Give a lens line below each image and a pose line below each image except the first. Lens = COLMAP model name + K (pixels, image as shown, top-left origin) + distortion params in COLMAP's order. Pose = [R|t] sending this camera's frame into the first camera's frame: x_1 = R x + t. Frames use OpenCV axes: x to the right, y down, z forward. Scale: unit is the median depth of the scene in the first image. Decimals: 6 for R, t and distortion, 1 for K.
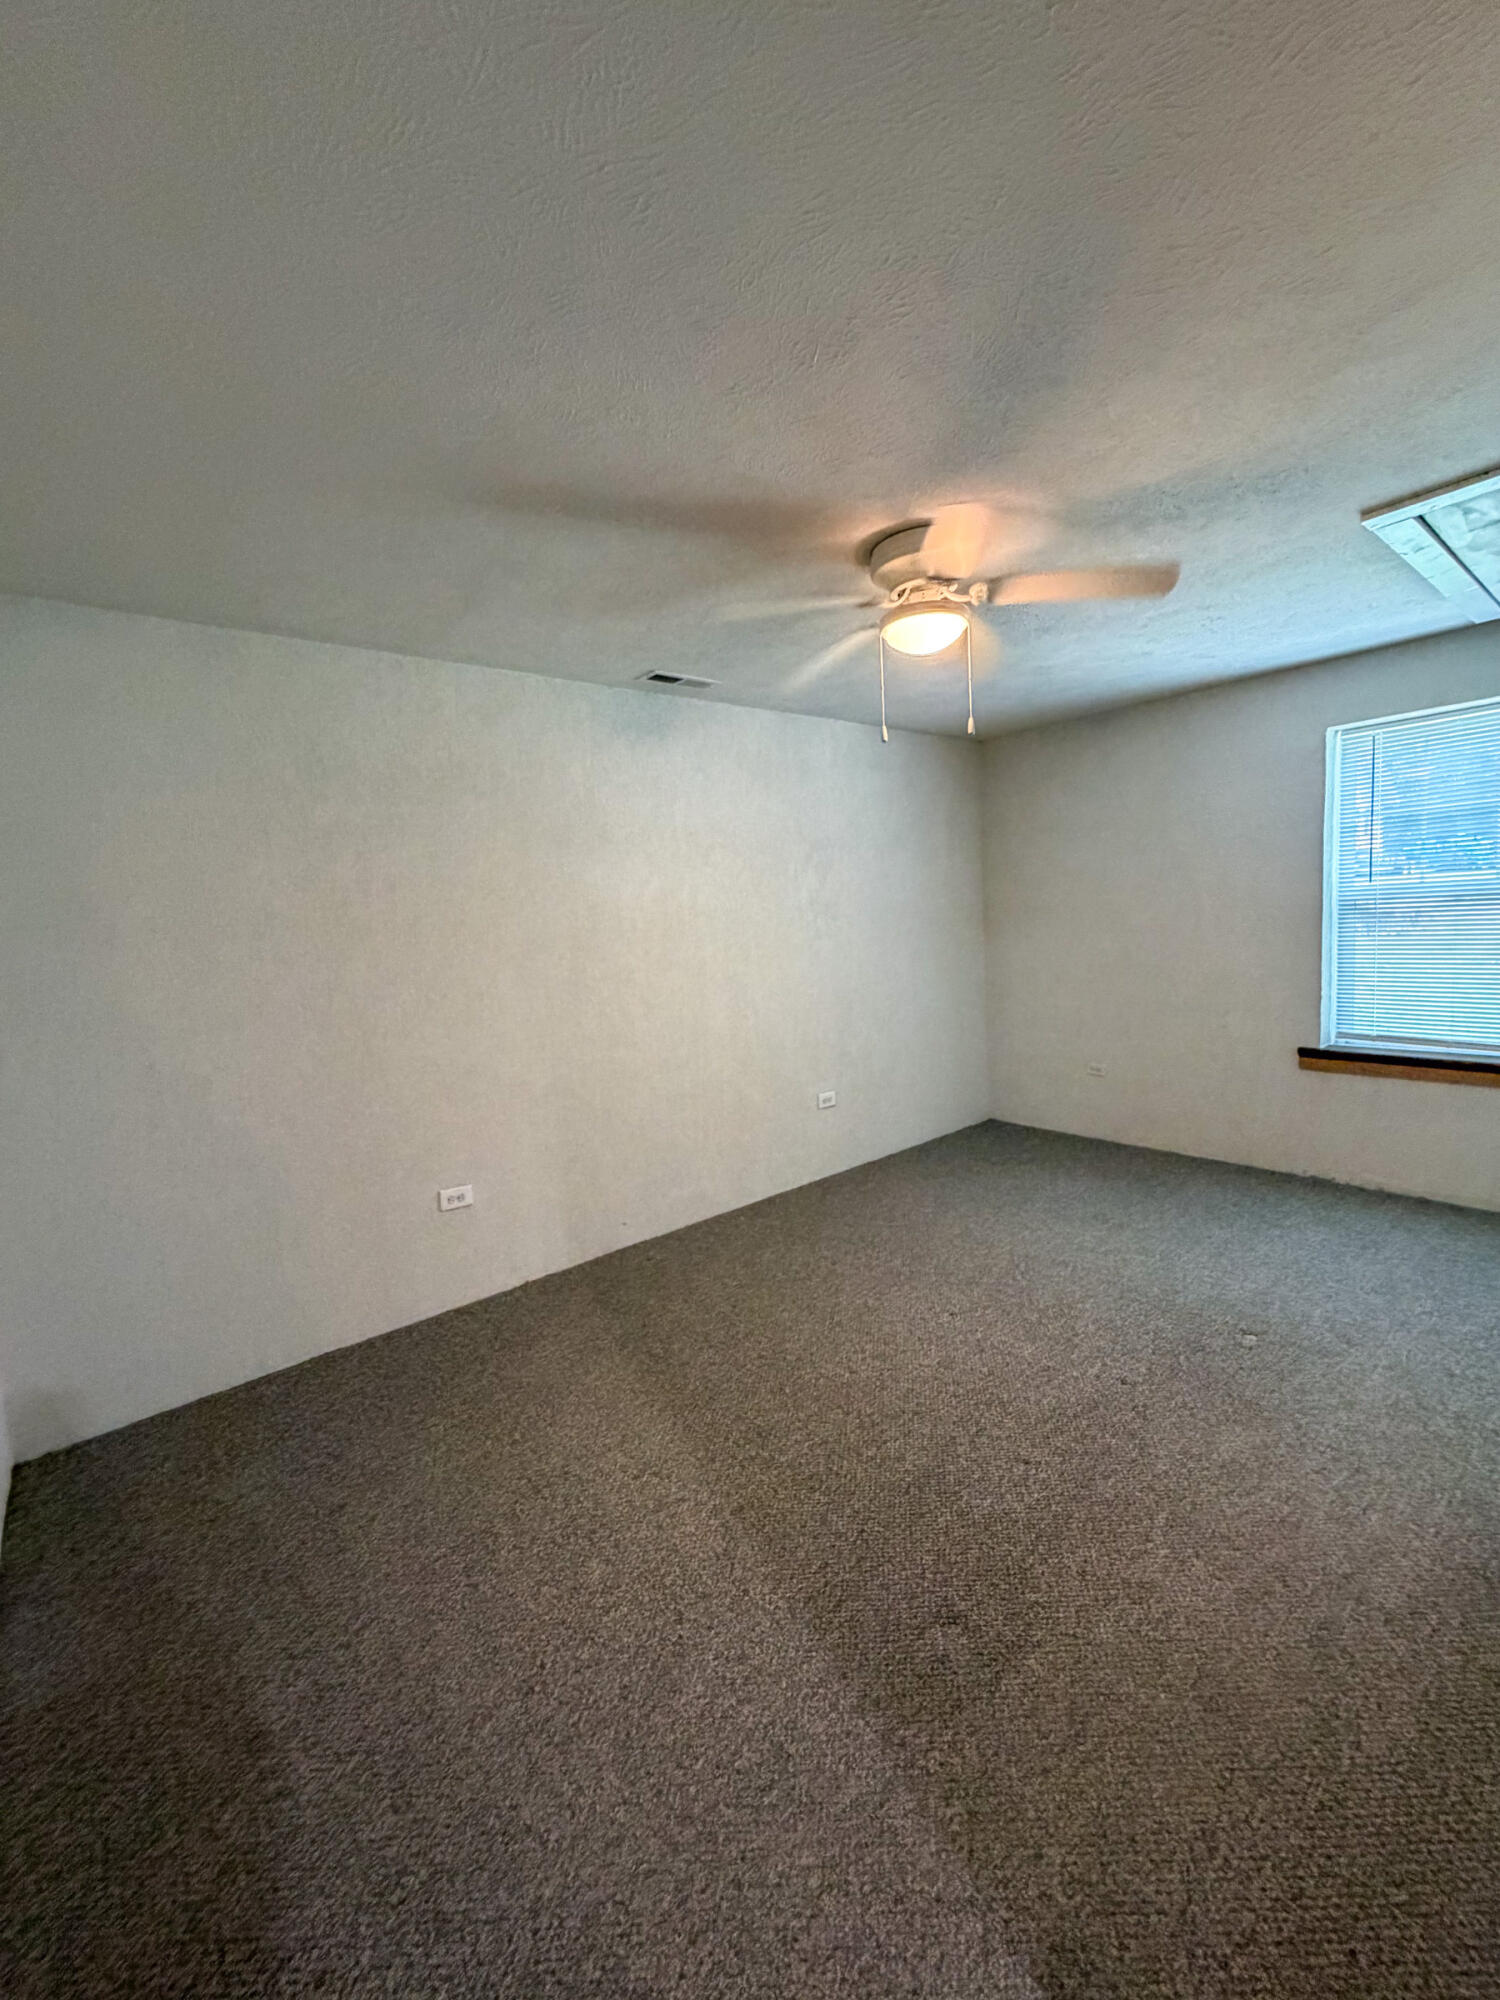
lens RADIAL K [[807.0, 0, 751.0], [0, 807.0, 998.3], [0, 0, 1]] dist [0.000843, -0.000048]
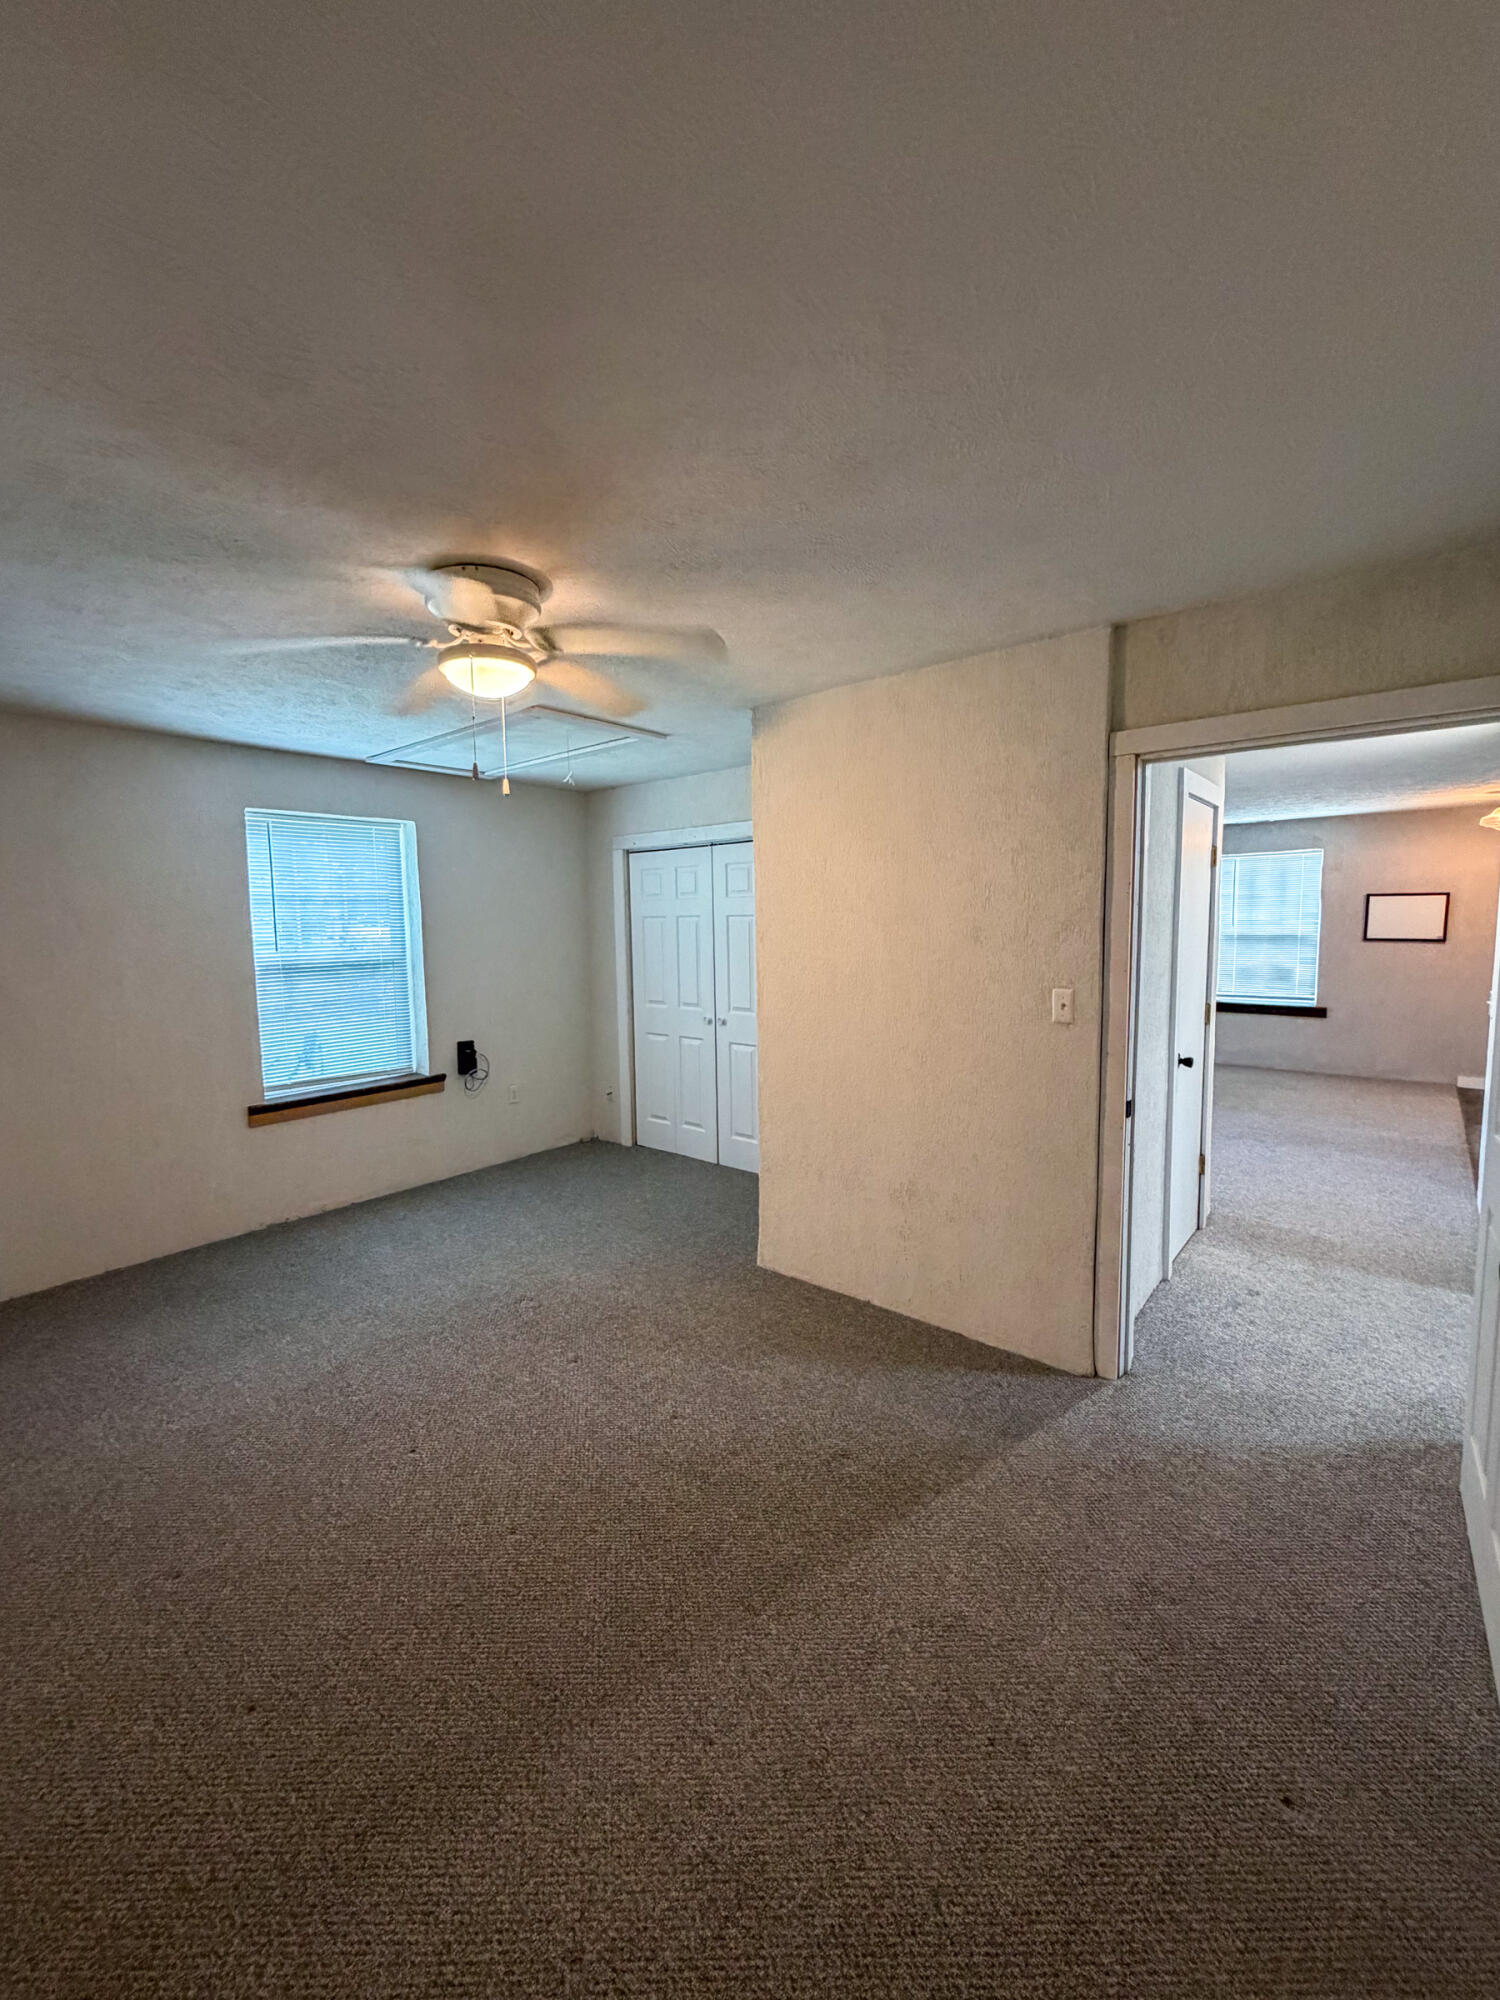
lens RADIAL K [[807.0, 0, 751.0], [0, 807.0, 998.3], [0, 0, 1]] dist [0.000843, -0.000048]
pose [[-0.185771, -0.034934, 0.981972, -0.487834], [0.122622, 0.990731, 0.058444, -0.063657], [-0.974912, 0.131268, -0.179765, 0.581797]]
